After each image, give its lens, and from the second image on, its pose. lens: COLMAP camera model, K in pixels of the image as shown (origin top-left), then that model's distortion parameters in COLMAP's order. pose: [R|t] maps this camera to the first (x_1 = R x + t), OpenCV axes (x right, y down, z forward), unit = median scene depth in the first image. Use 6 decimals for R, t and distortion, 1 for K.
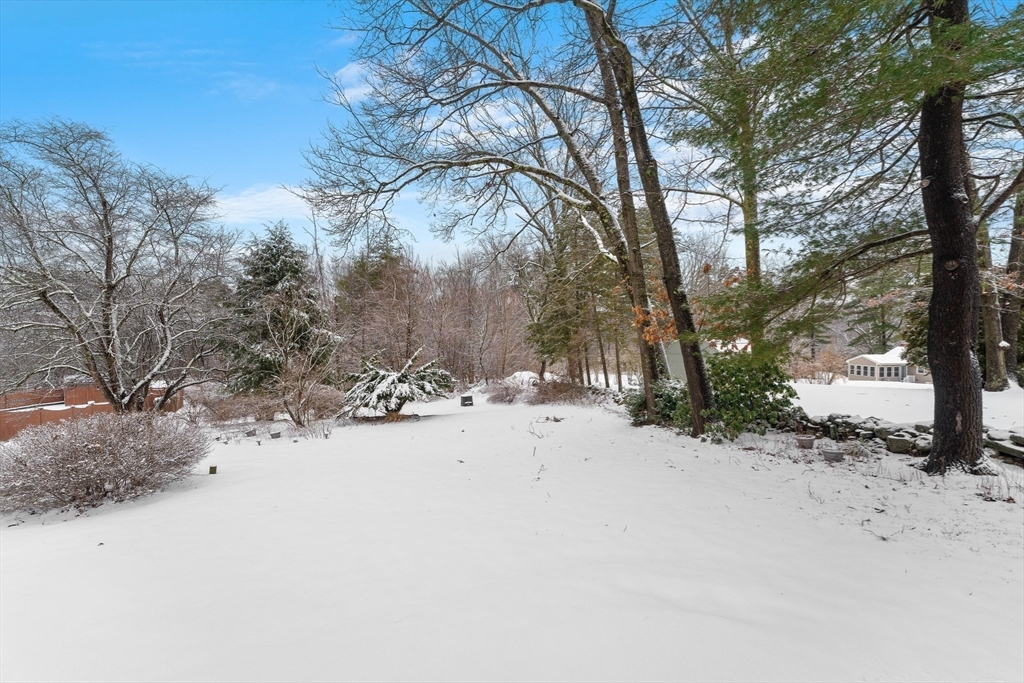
lens RADIAL K [[405.7, 0, 510.8], [0, 405.7, 337.1], [0, 0, 1]] dist [-0.004191, -0.000319]
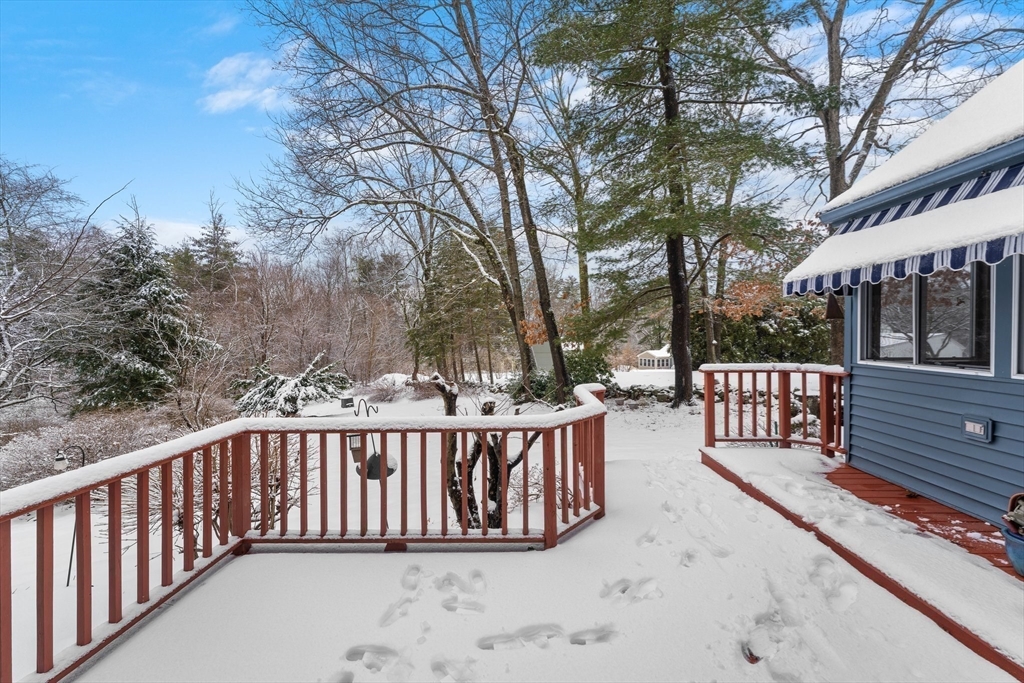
lens RADIAL K [[405.7, 0, 513.6], [0, 405.7, 335.3], [0, 0, 1]] dist [-0.004191, -0.000319]
pose [[0.921957, -0.007544, 0.387219, -0.189905], [0.011400, 0.999906, -0.007662, -0.007164], [-0.387124, 0.011478, 0.921956, -0.223463]]
